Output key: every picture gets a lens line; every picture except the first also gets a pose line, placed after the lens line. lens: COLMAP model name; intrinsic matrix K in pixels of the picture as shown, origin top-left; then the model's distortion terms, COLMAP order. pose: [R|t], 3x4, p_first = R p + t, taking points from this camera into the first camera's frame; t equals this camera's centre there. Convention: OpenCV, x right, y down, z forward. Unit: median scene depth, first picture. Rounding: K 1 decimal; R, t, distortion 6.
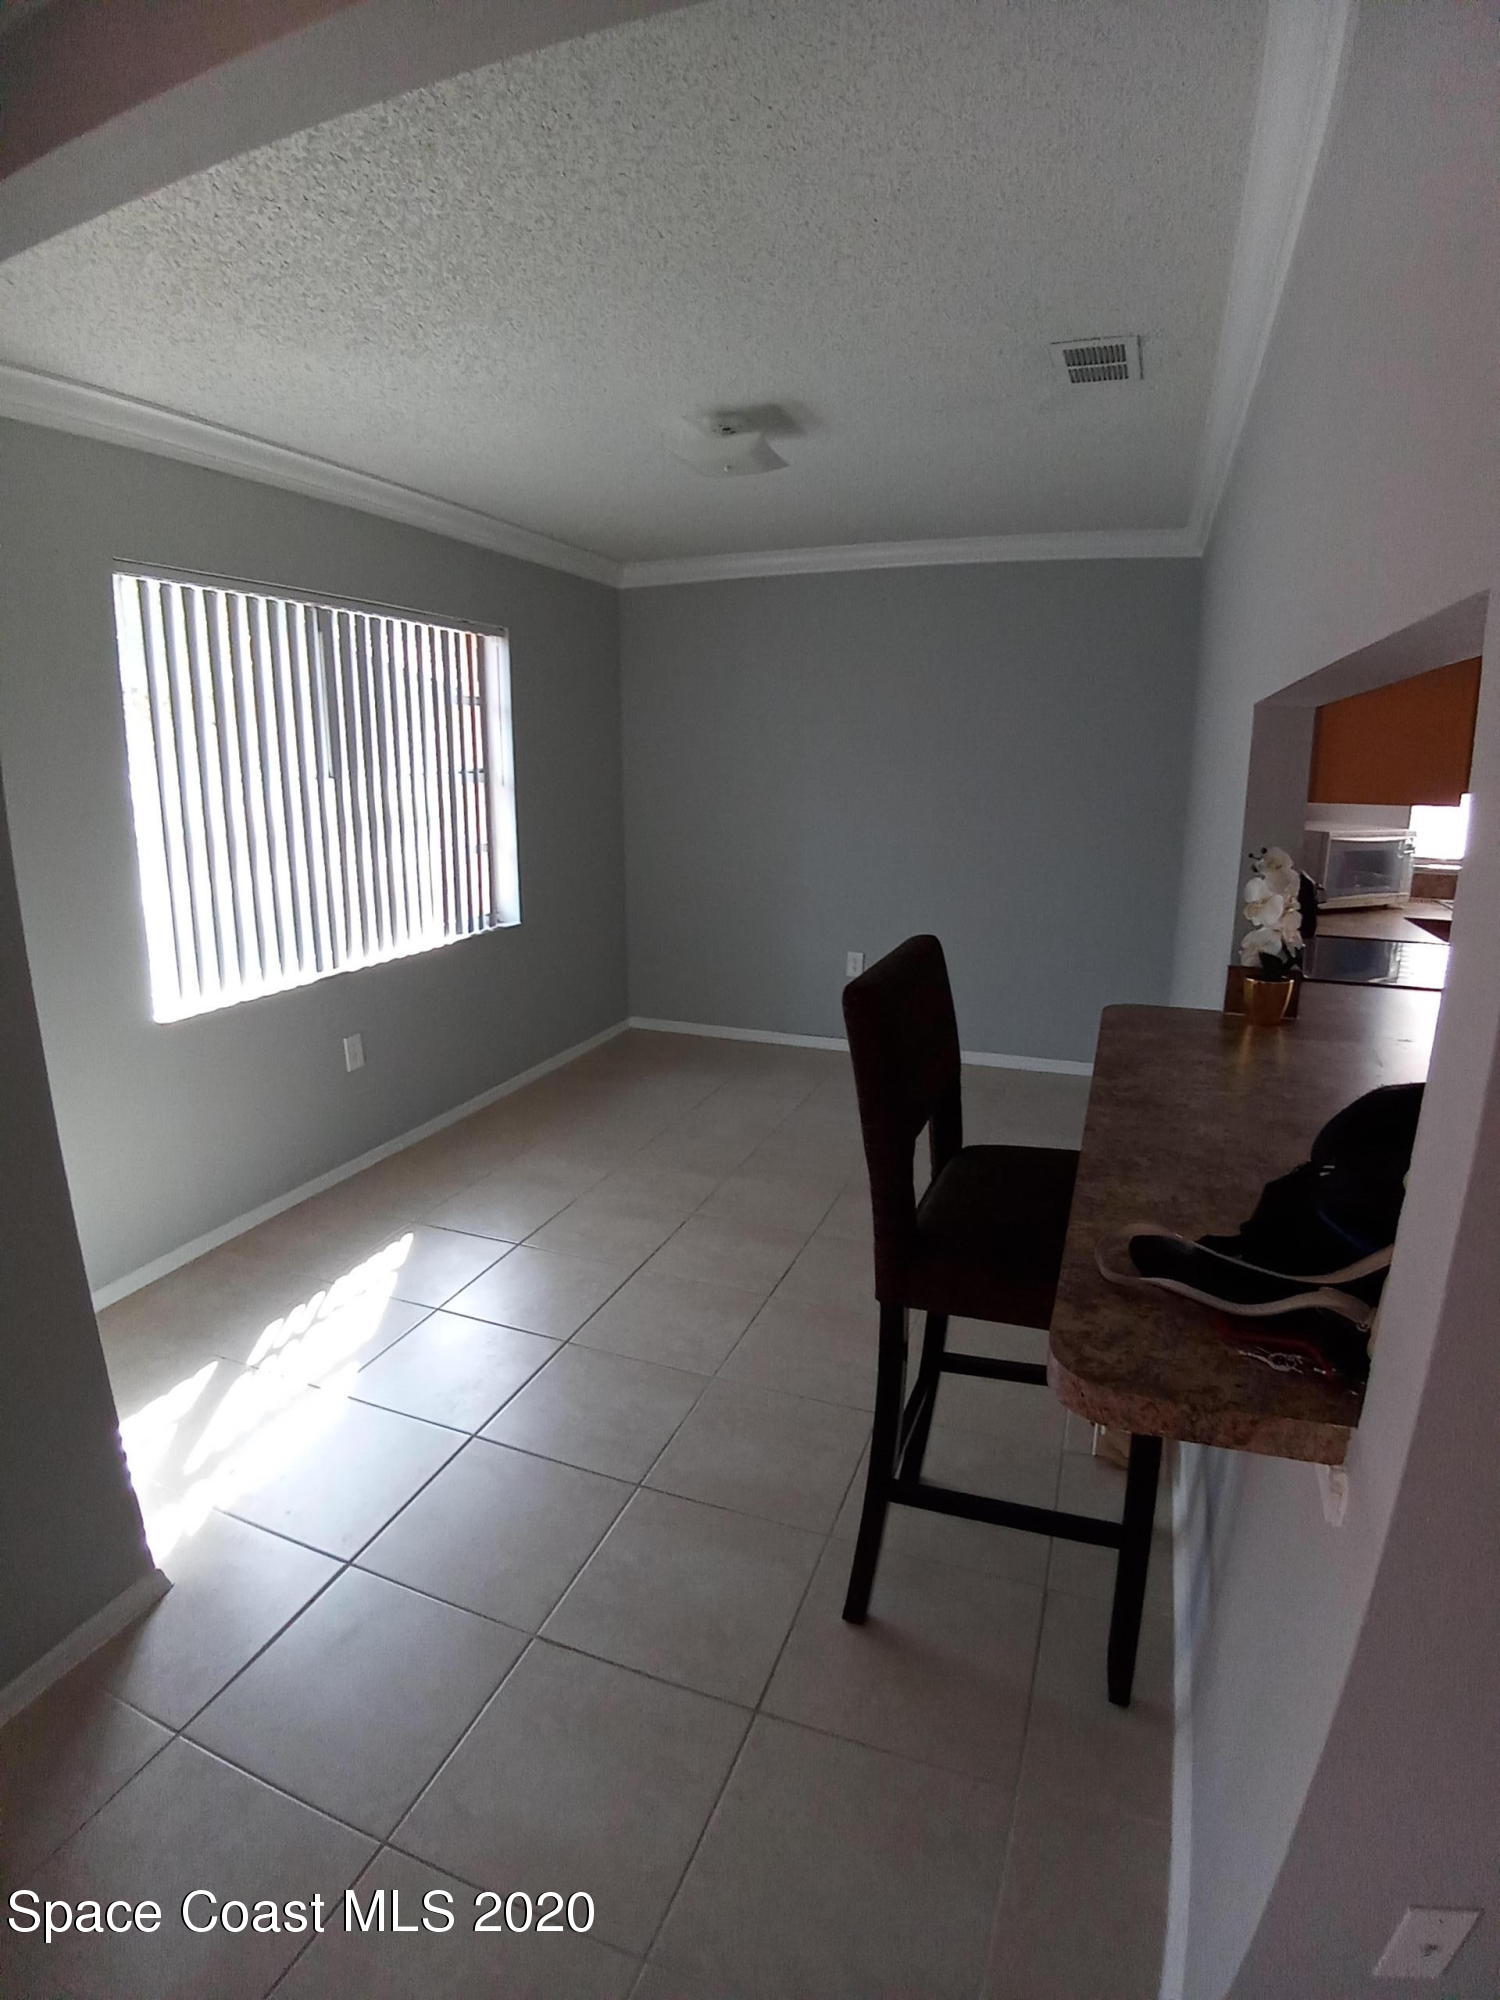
lens RADIAL K [[1002.2, 0, 740.5], [0, 1002.2, 1005.7], [0, 0, 1]] dist [-0.105611, 0.007688]
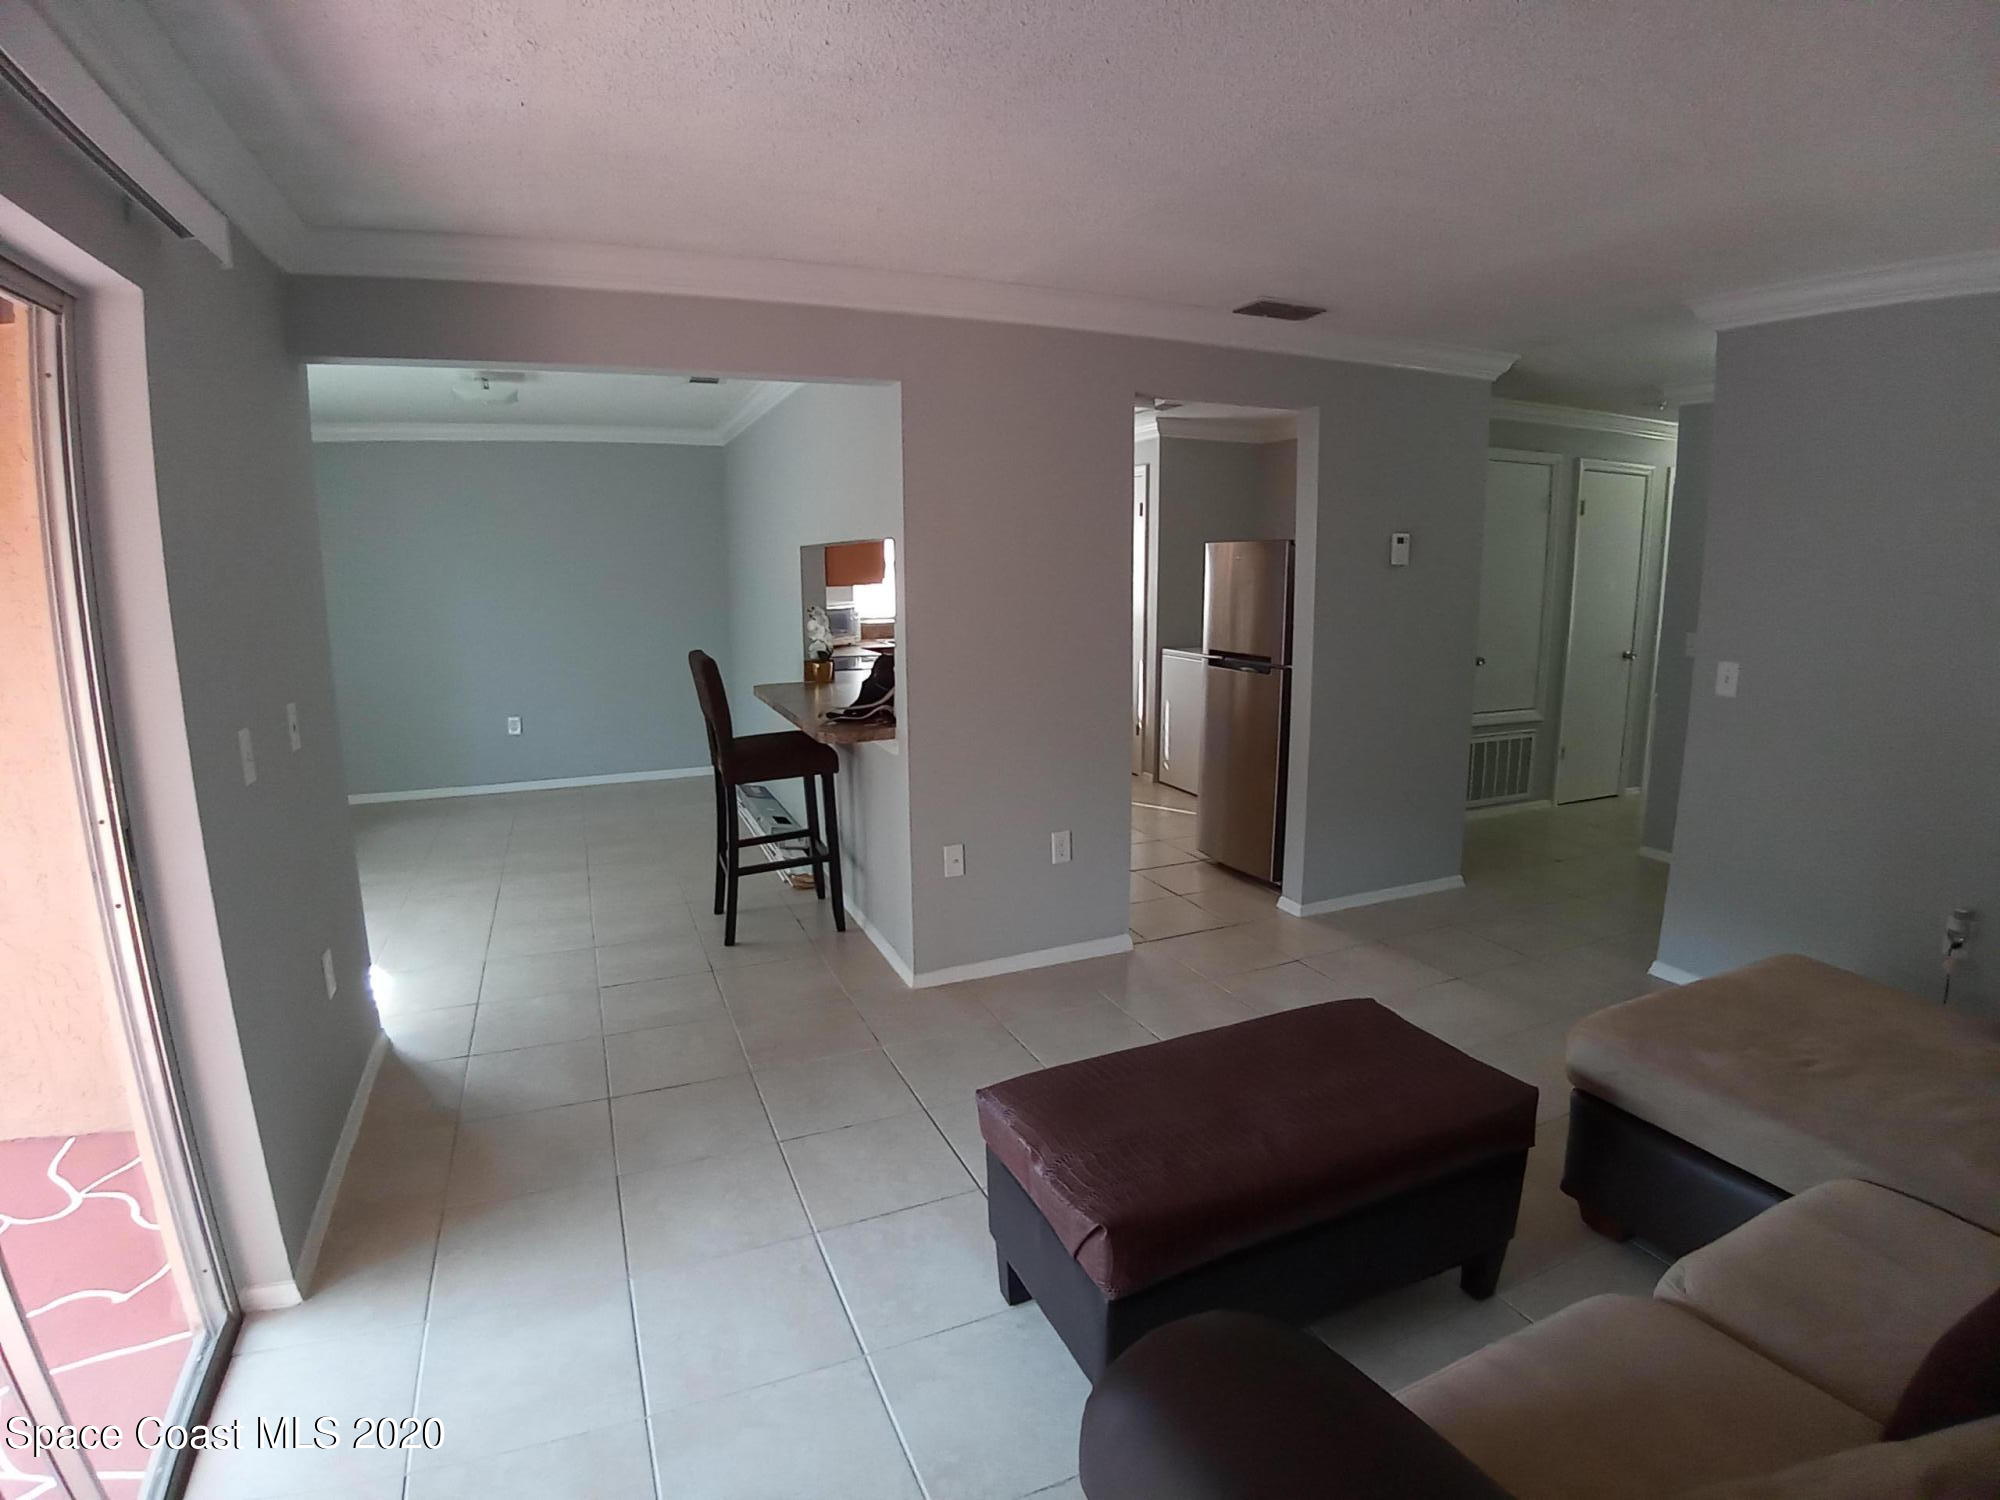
lens RADIAL K [[1002.2, 0, 1000.5], [0, 1002.2, 723.8], [0, 0, 1]] dist [-0.105611, 0.007688]
pose [[0.714302, -0.114176, 0.690461, -0.809600], [0.171546, 0.985068, -0.014576, 0.221990], [-0.678487, 0.128858, 0.723223, -0.986924]]
